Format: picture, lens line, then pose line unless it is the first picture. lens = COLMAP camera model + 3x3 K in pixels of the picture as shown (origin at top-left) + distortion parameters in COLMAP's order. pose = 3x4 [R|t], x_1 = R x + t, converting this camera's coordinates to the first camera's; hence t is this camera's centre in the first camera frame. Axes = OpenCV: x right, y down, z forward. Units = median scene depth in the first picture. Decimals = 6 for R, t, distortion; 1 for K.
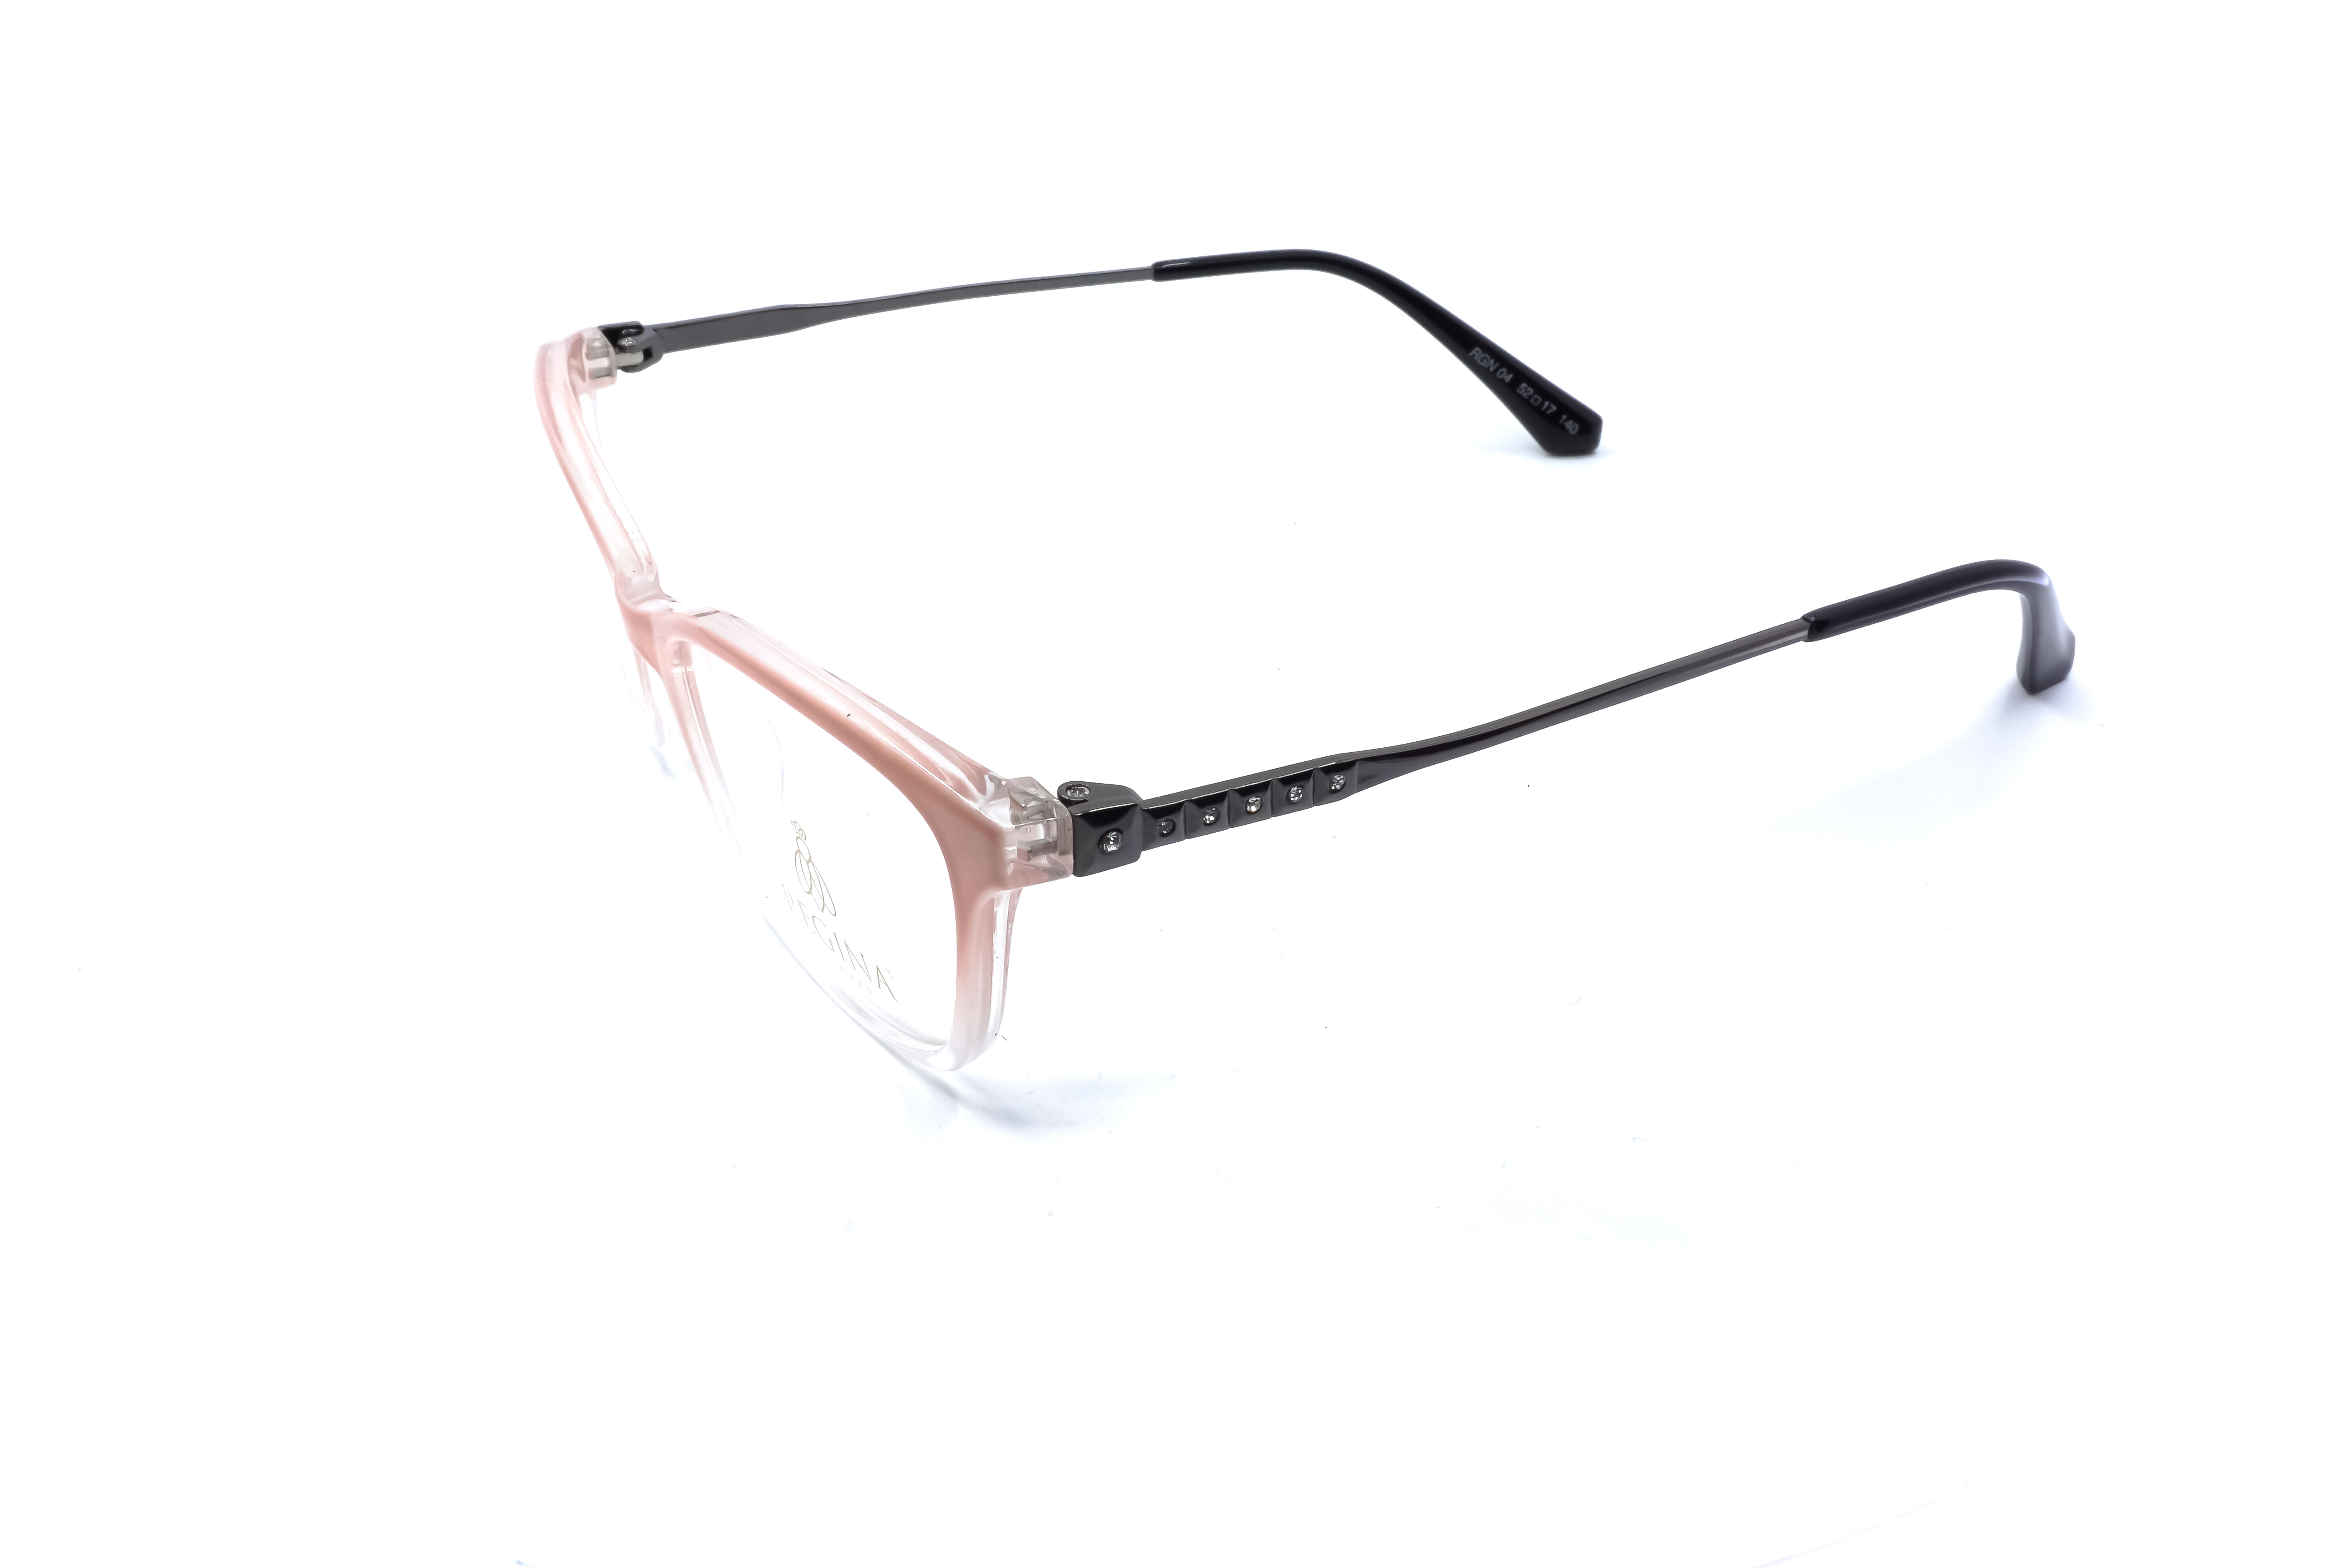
lens RADIAL K [[2319.0, 0, 1176.0], [0, 2319.0, 784.0], [0, 0, 1]] dist [-0.016250, -0.001660]
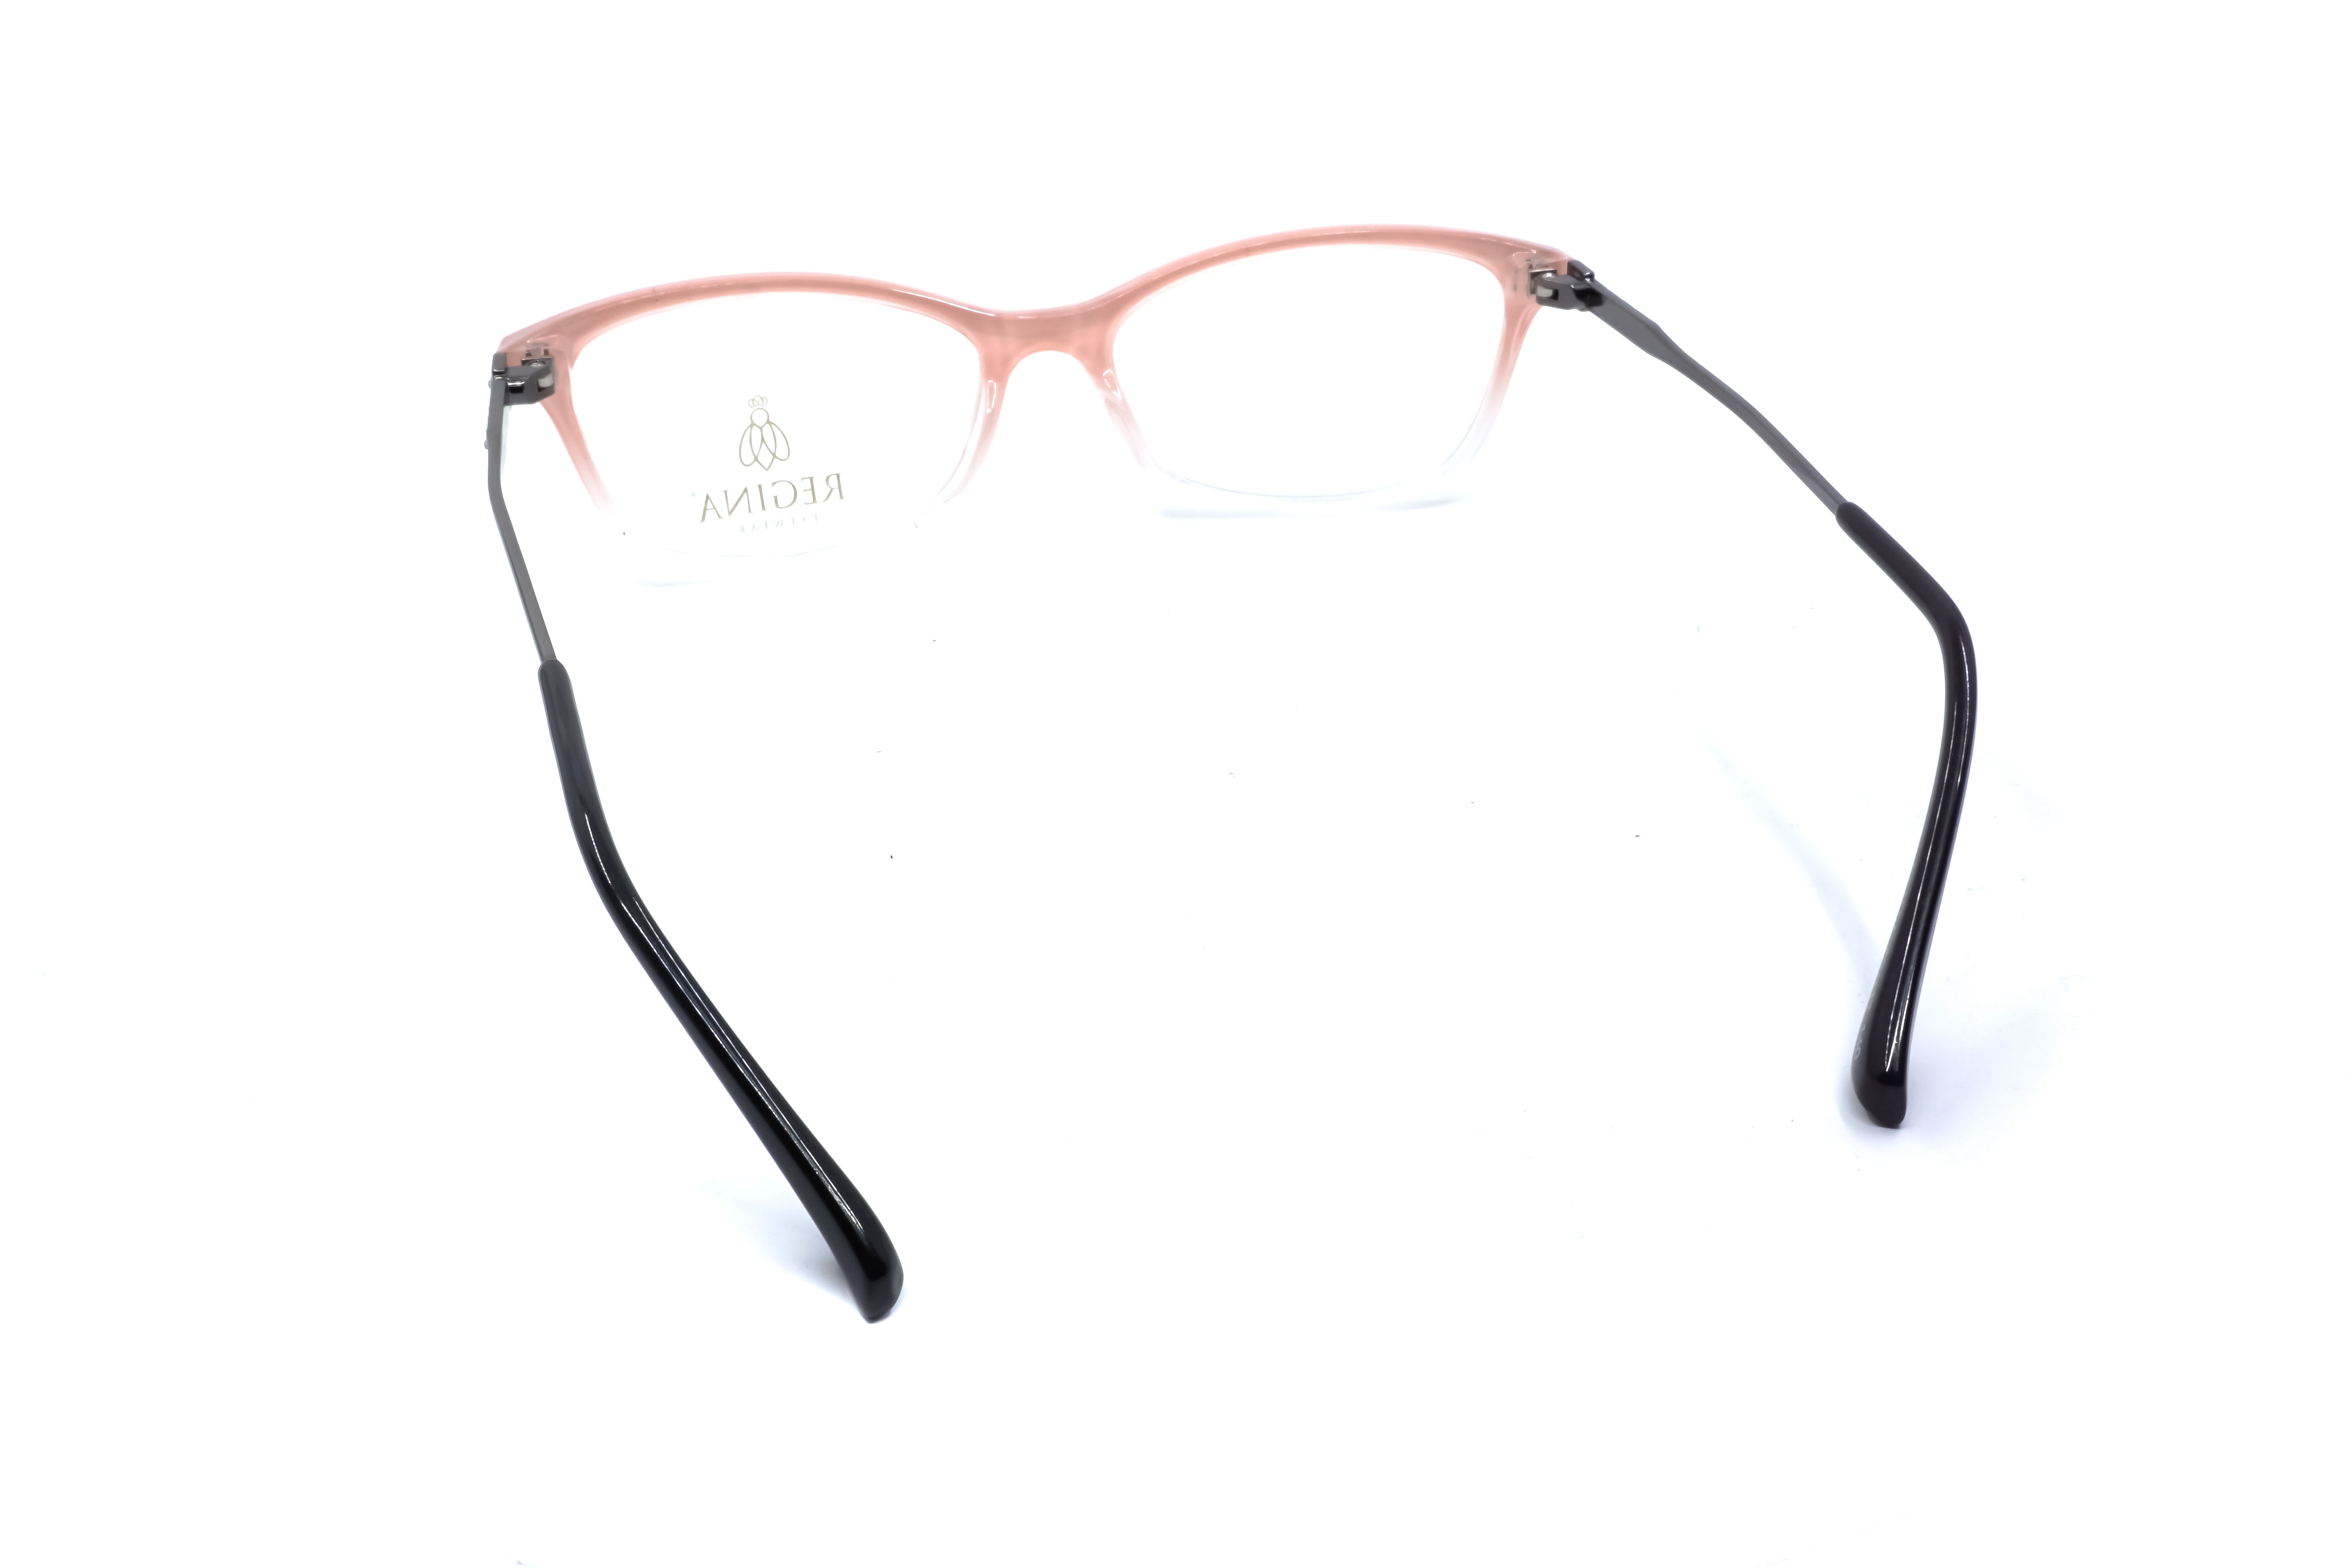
lens RADIAL K [[2281.3, 0, 1176.0], [0, 2281.3, 784.0], [0, 0, 1]] dist [-0.007610, 0.012799]
pose [[-0.262483, 0.480820, -0.836609, 0.837308], [-0.453475, 0.703836, 0.546787, -0.550400], [0.851741, 0.522903, 0.033294, 0.996246]]
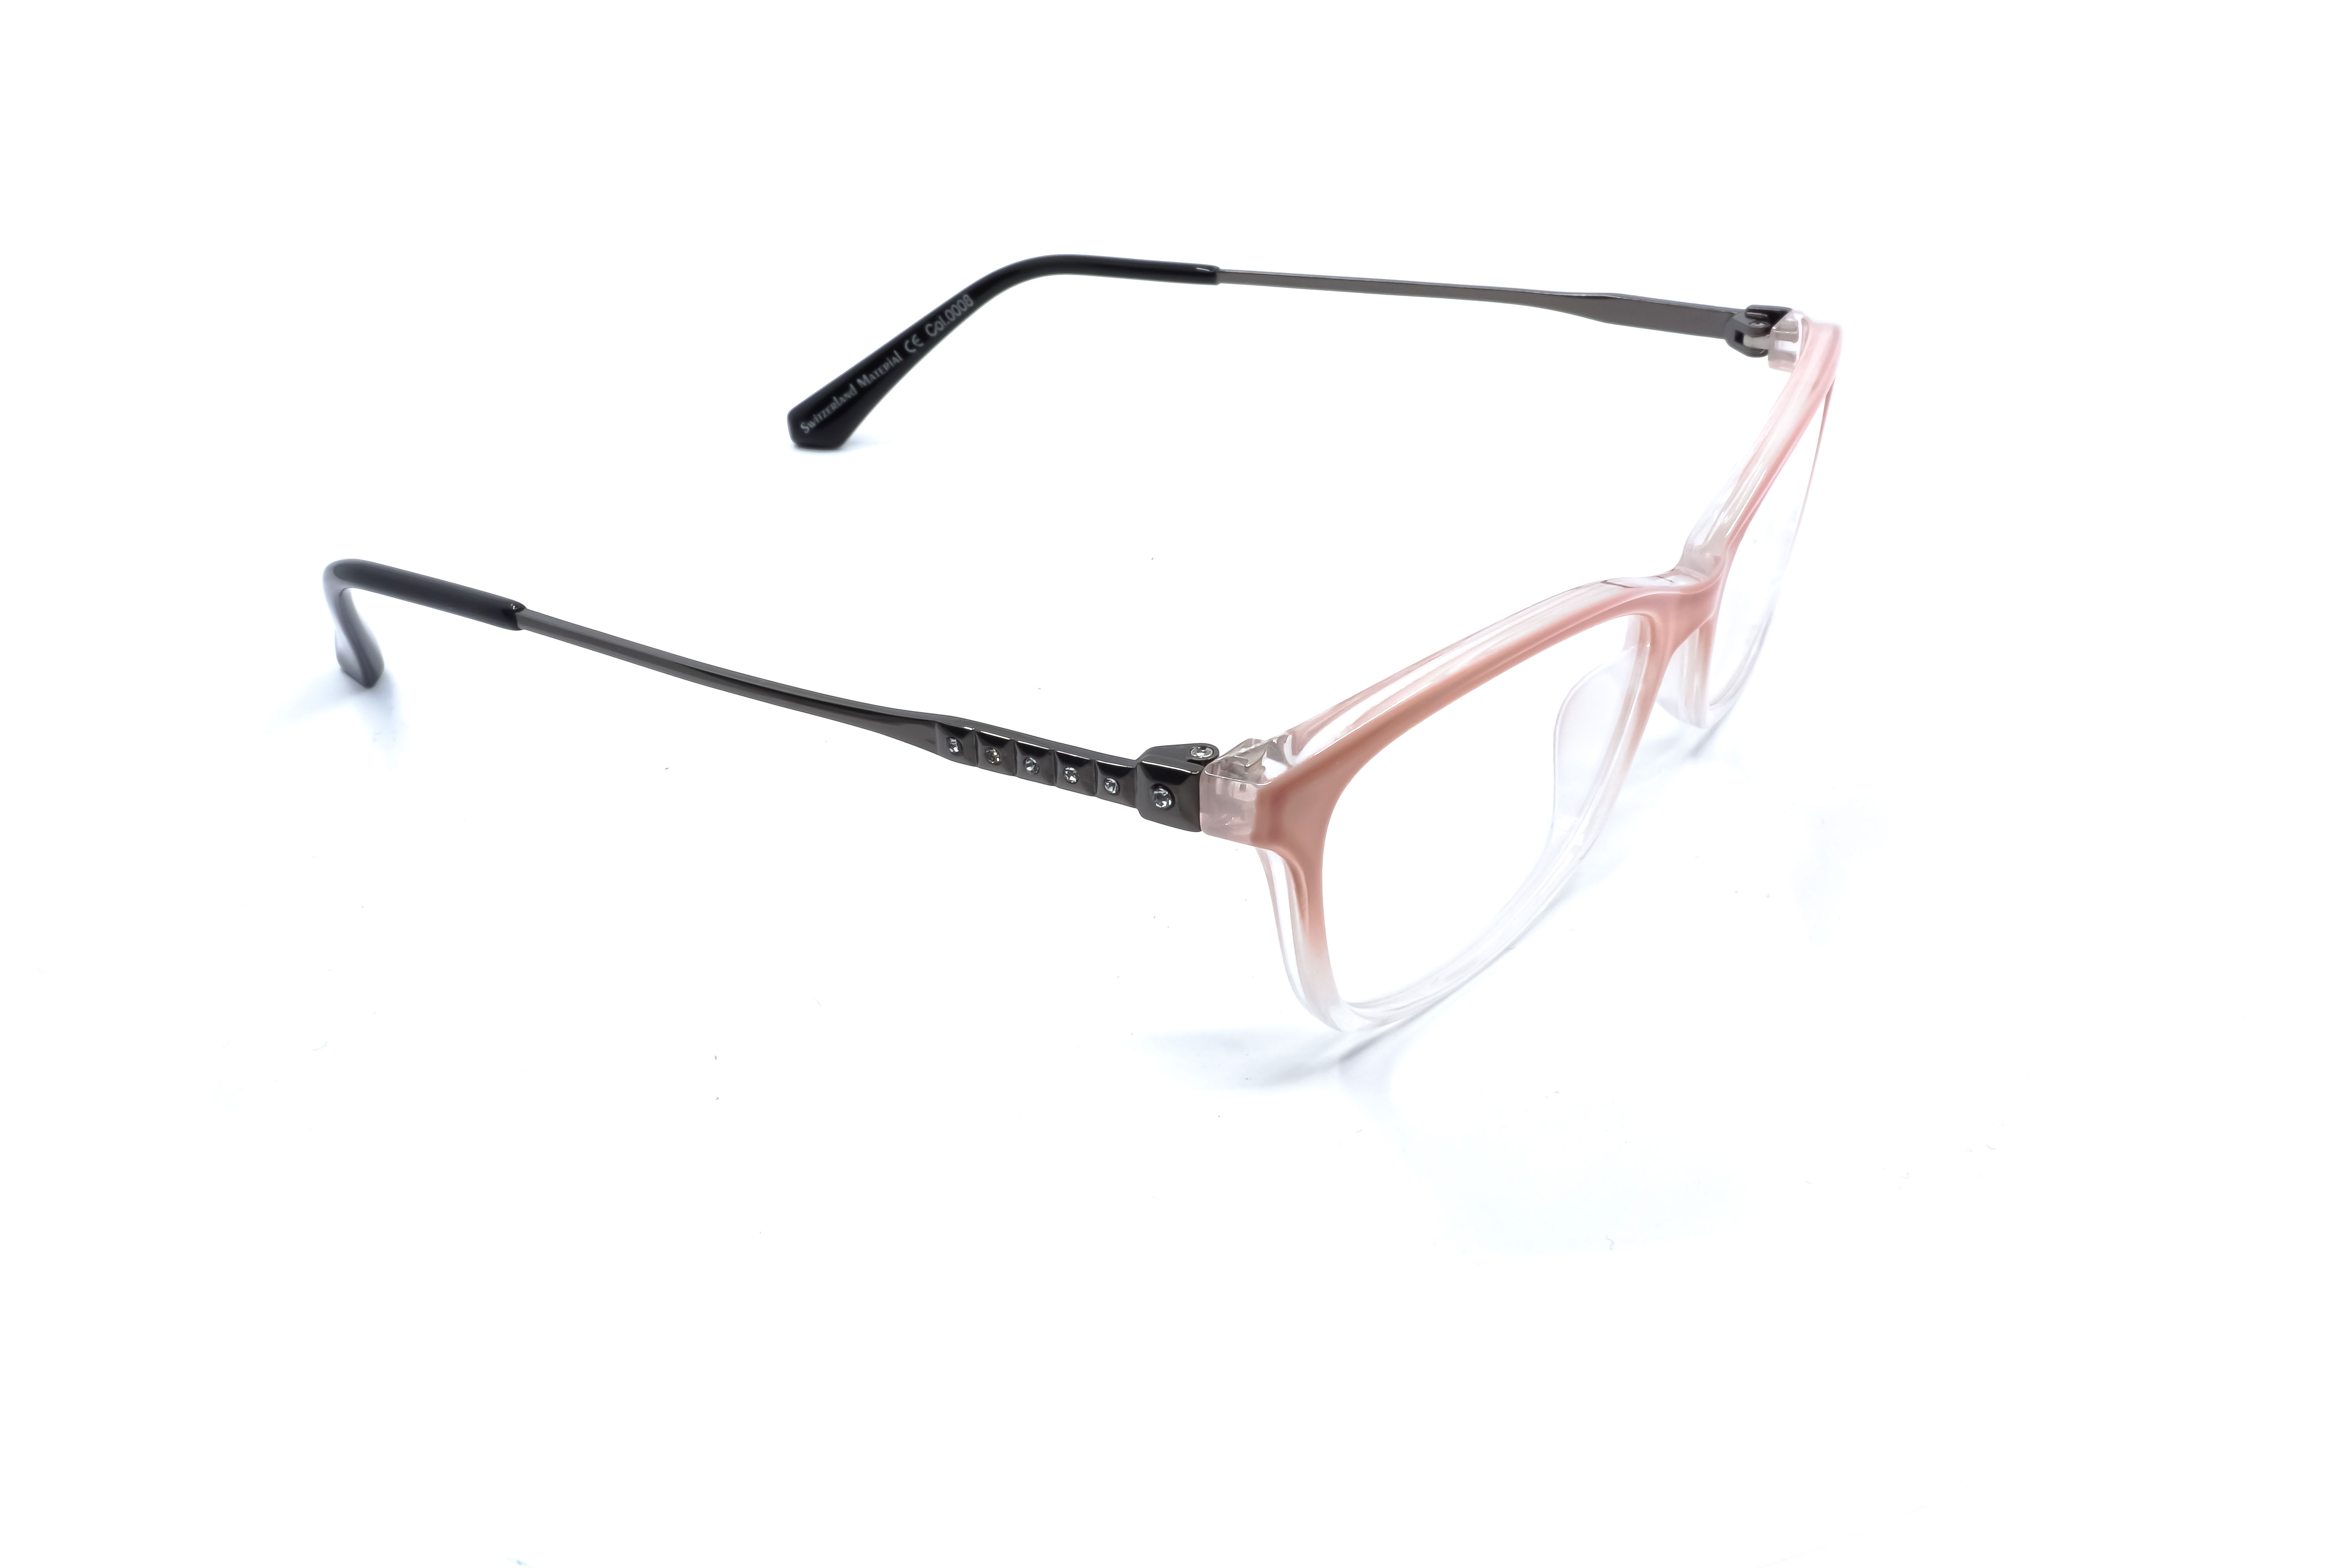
lens RADIAL K [[2295.3, 0, 1174.3], [0, 2295.3, 741.6], [0, 0, 1]] dist [-0.001385, 0.003141]
pose [[-0.476582, -0.396299, 0.784740, -0.788078], [0.445072, 0.661023, 0.604119, -0.616613], [-0.758143, 0.637178, -0.138651, 1.153895]]
